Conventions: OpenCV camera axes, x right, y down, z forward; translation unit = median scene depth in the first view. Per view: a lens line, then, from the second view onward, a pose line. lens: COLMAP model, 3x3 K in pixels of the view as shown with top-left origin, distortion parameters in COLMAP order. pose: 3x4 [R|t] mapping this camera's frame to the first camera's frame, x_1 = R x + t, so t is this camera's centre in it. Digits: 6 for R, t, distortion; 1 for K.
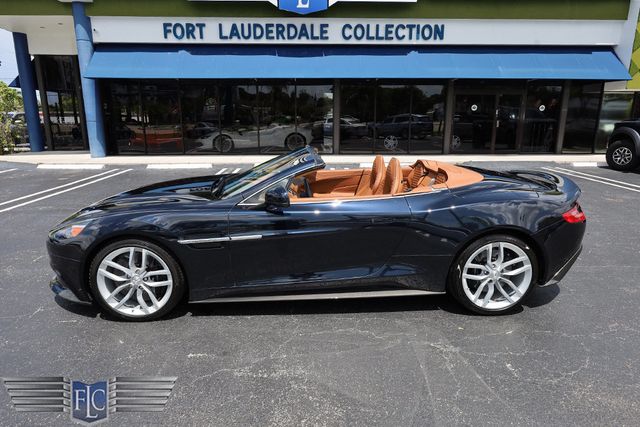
lens RADIAL K [[408.2, 0, 322.0], [0, 408.2, 213.2], [0, 0, 1]] dist [-0.005576, 0.001842]
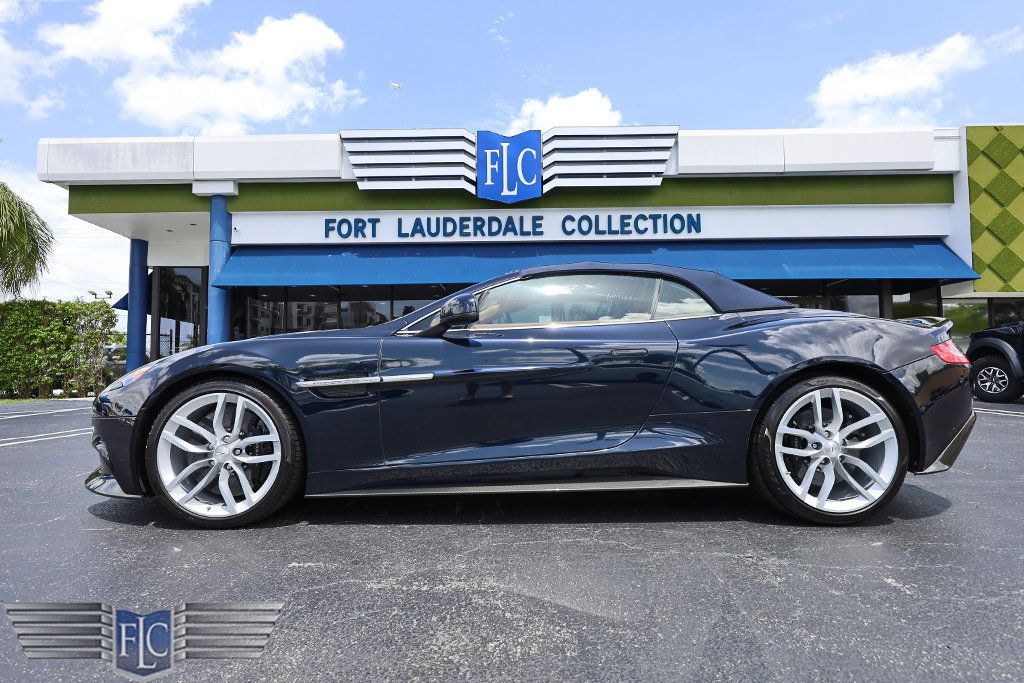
lens RADIAL K [[586.0, 0, 512.0], [0, 586.0, 339.1], [0, 0, 1]] dist [0.000686, -0.005073]
pose [[0.999028, -0.010513, -0.042810, 0.002451], [-0.002448, 0.956417, -0.291995, 0.070057], [0.044014, 0.291816, 0.955461, 0.040664]]
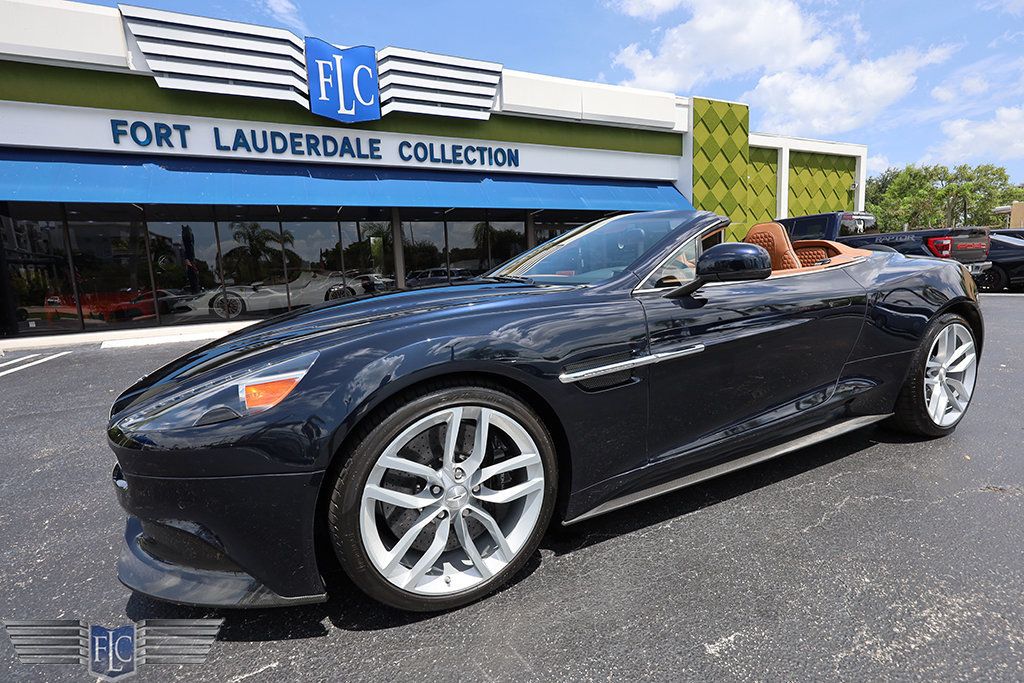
lens RADIAL K [[478.5, 0, 510.6], [0, 478.5, 338.9], [0, 0, 1]] dist [-0.001742, -0.000105]
pose [[0.914957, -0.093717, 0.392518, -0.158128], [0.138777, 0.986408, -0.087977, 0.017513], [-0.378938, 0.134967, 0.915527, 0.150002]]
